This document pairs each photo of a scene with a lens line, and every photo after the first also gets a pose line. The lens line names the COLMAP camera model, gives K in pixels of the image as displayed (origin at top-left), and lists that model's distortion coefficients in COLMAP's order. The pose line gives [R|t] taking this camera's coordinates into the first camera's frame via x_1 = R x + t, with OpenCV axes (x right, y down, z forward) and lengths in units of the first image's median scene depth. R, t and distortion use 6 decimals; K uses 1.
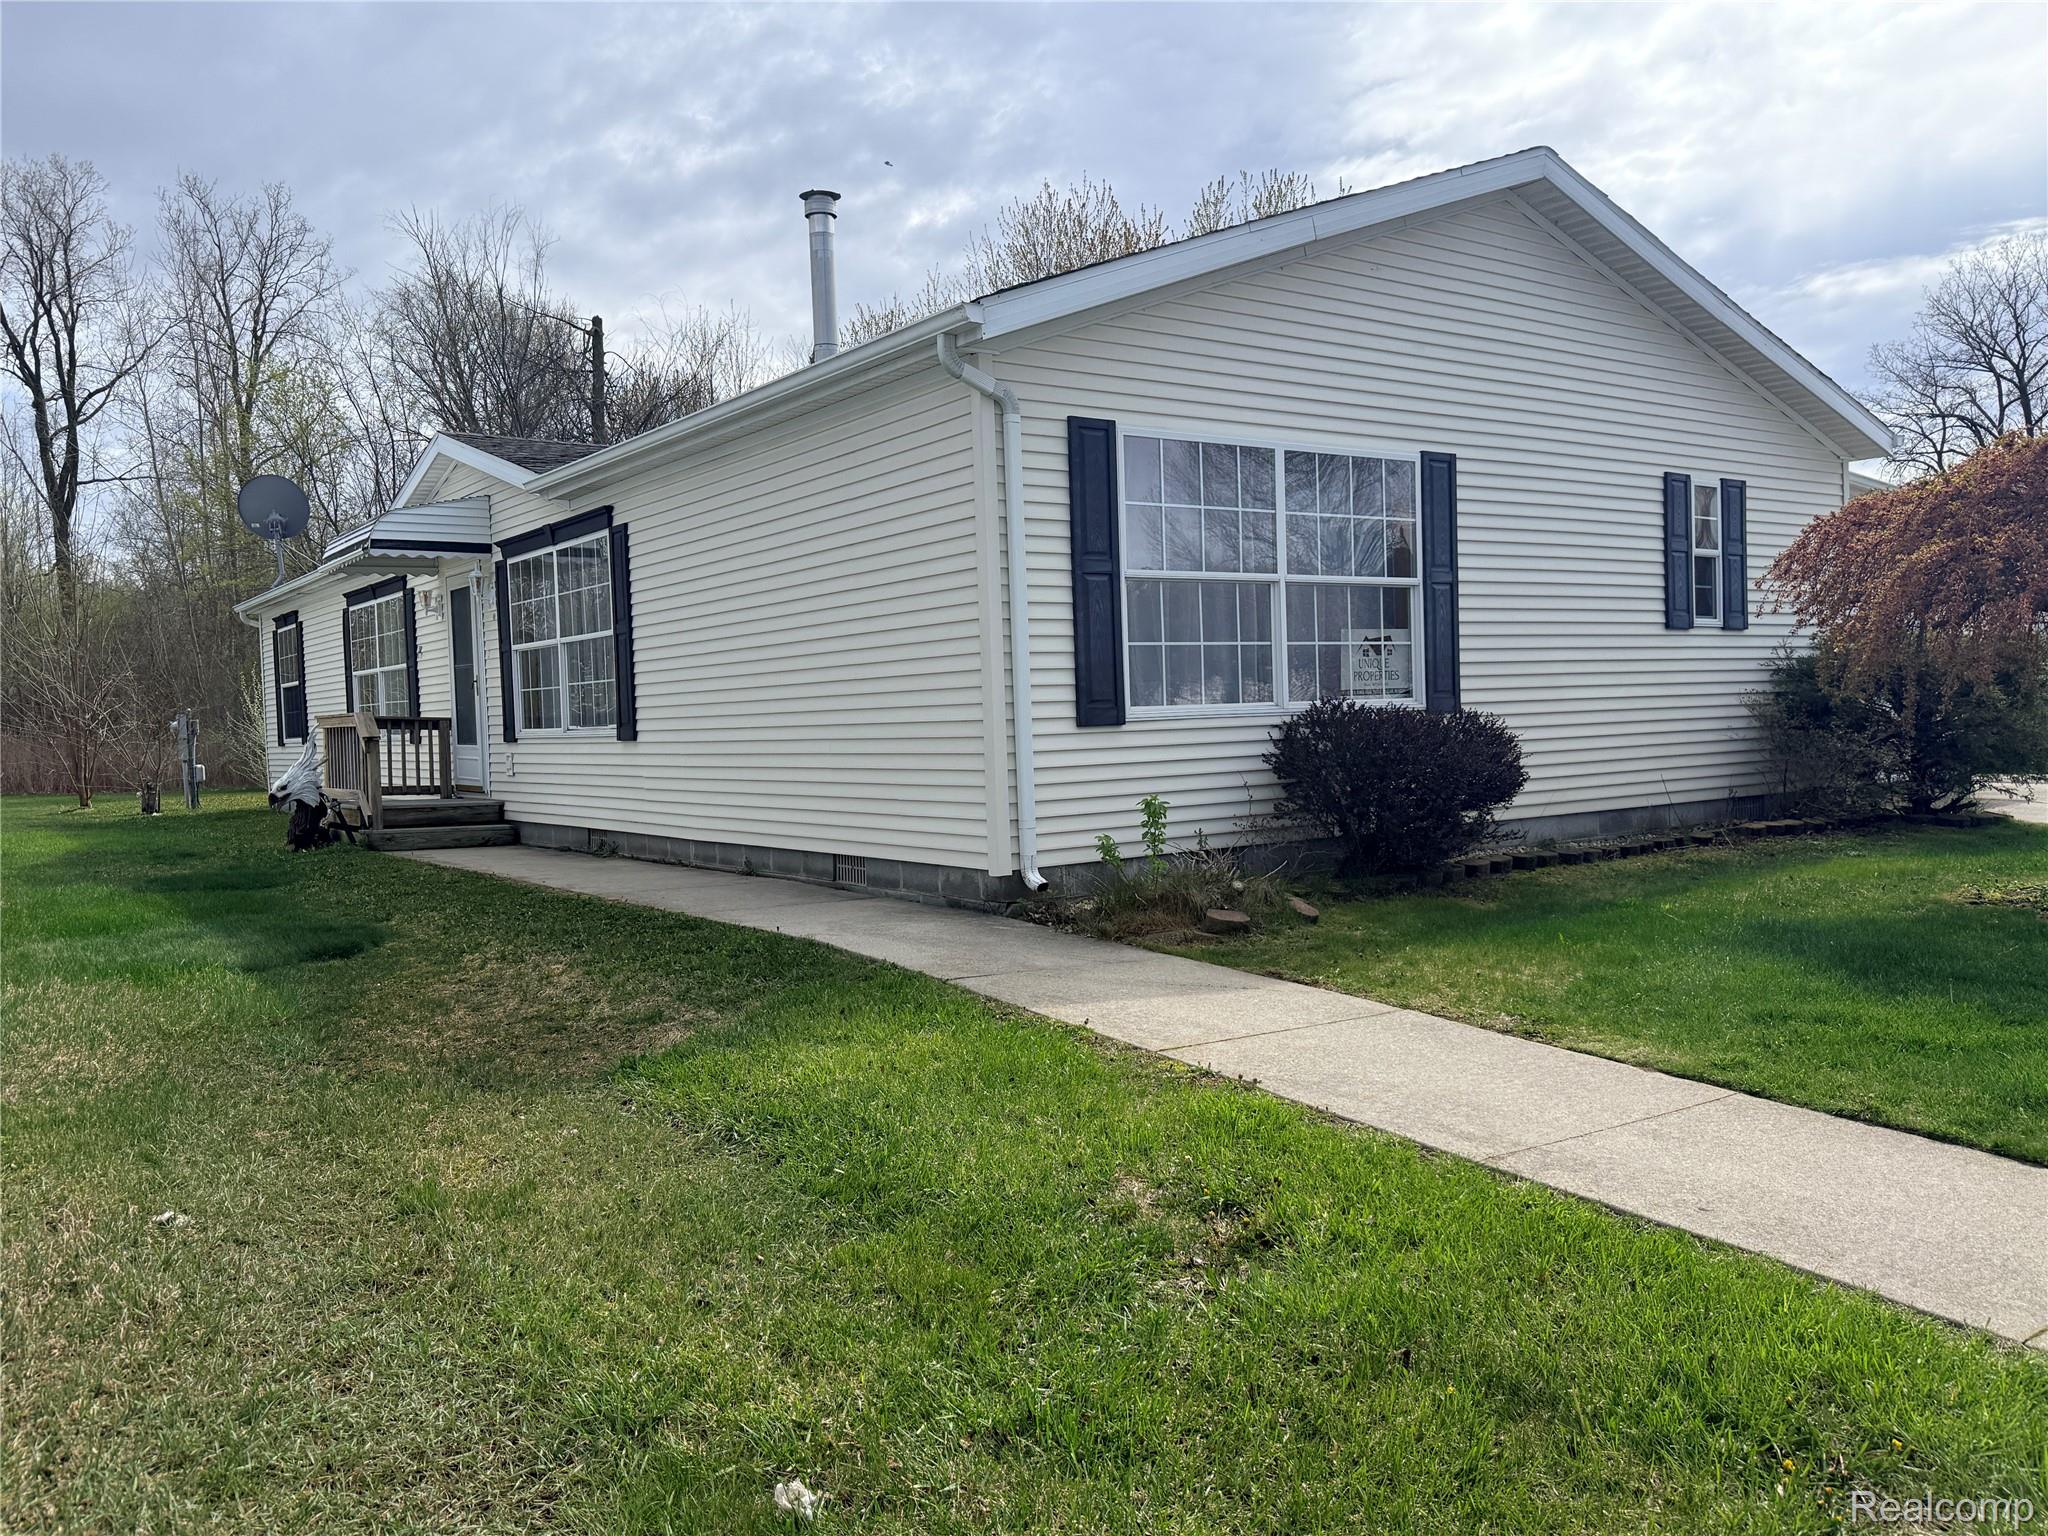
lens RADIAL K [[1560.5, 0, 1022.3], [0, 1560.5, 770.9], [0, 0, 1]] dist [0.009284, 0.001352]
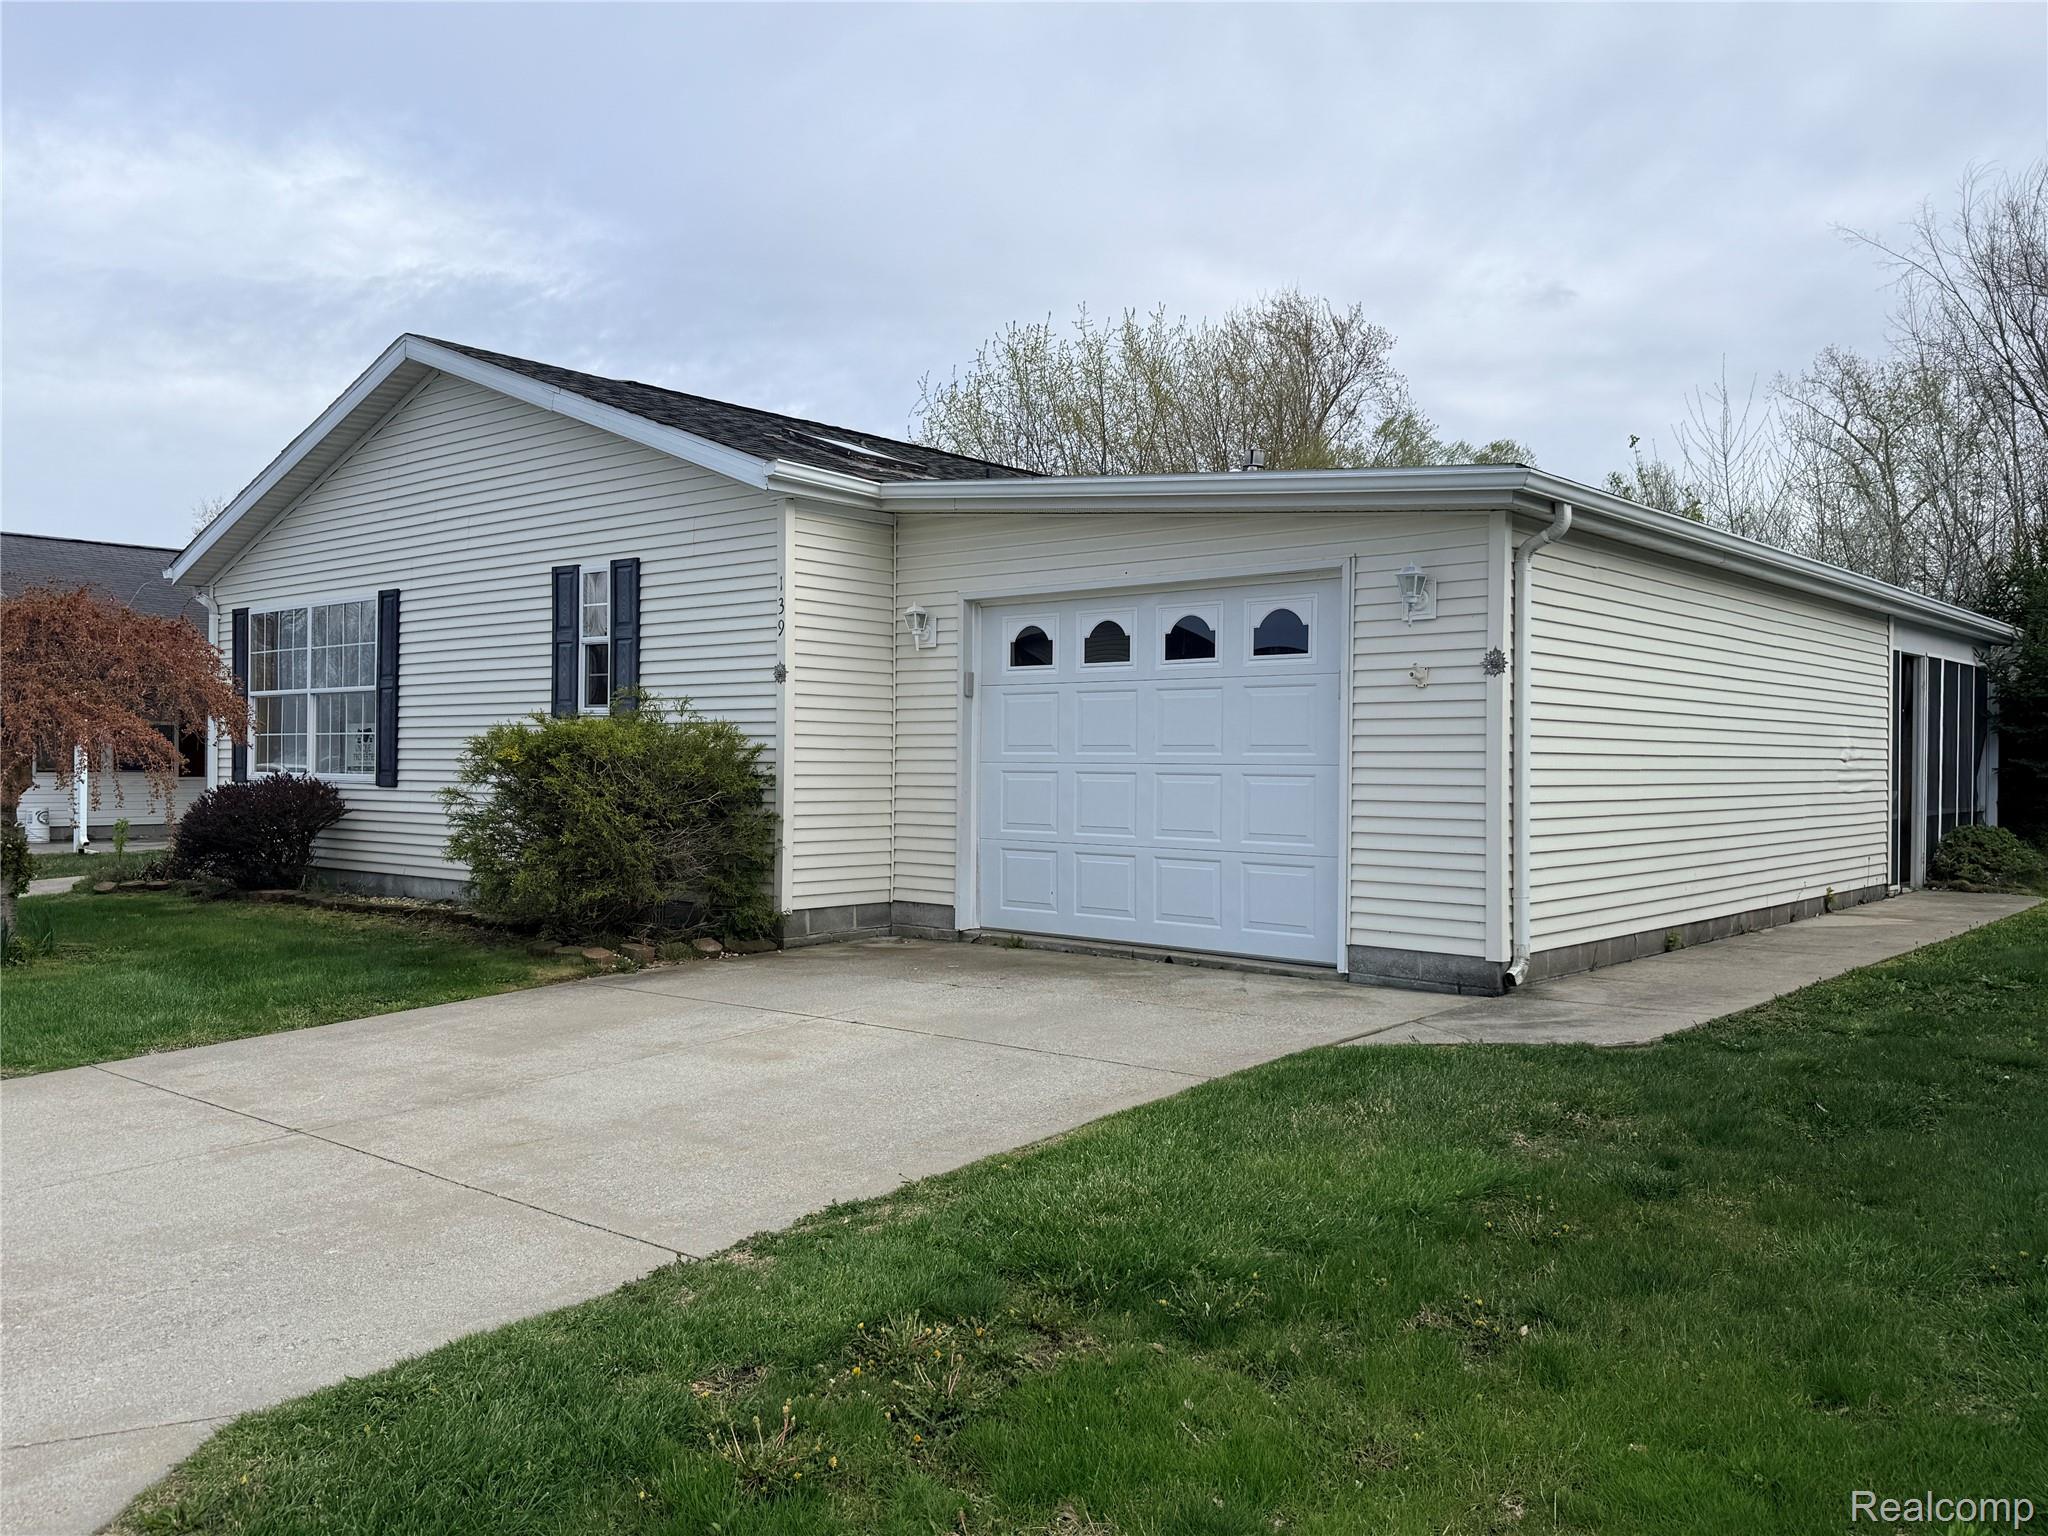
lens RADIAL K [[1676.9, 0, 1016.5], [0, 1676.9, 770.2], [0, 0, 1]] dist [0.016519, -0.000523]
pose [[0.251360, 0.032293, -0.967355, 1.591889], [-0.056435, 0.998232, 0.018660, -0.096804], [0.966247, 0.049903, 0.252738, 1.038851]]
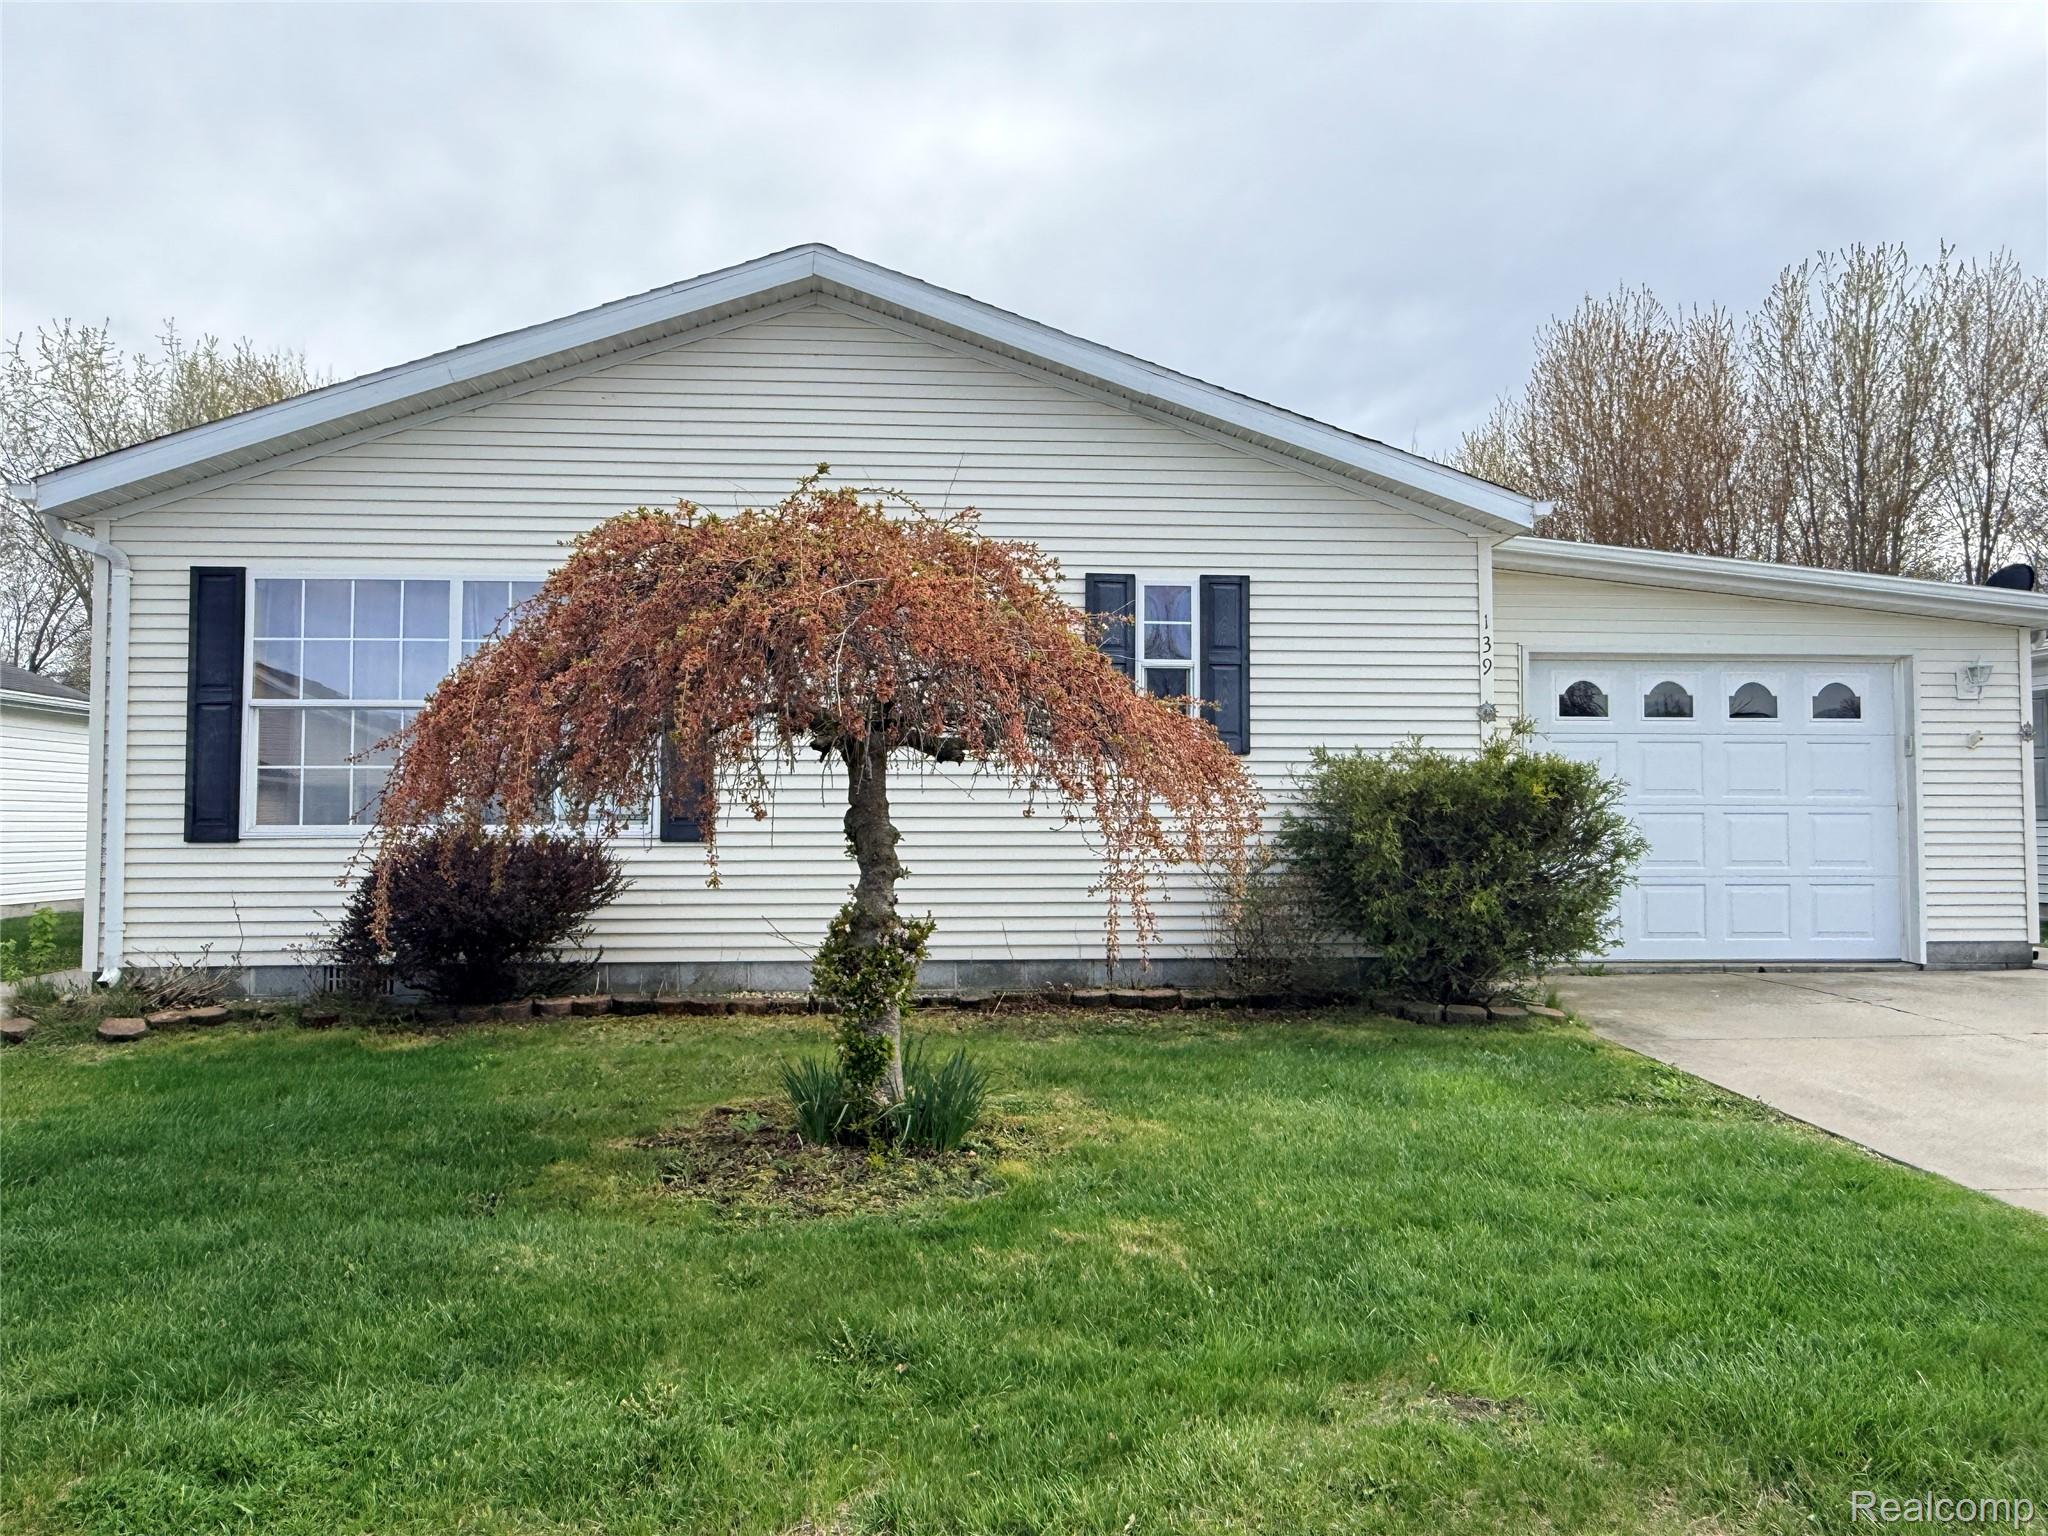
lens RADIAL K [[1439.5, 0, 1021.6], [0, 1439.5, 762.7], [0, 0, 1]] dist [-0.003755, -0.016587]
pose [[0.864760, 0.006130, -0.502148, 0.794691], [-0.045362, 0.996791, -0.065950, -0.032887], [0.500132, 0.079809, 0.862263, 0.309805]]
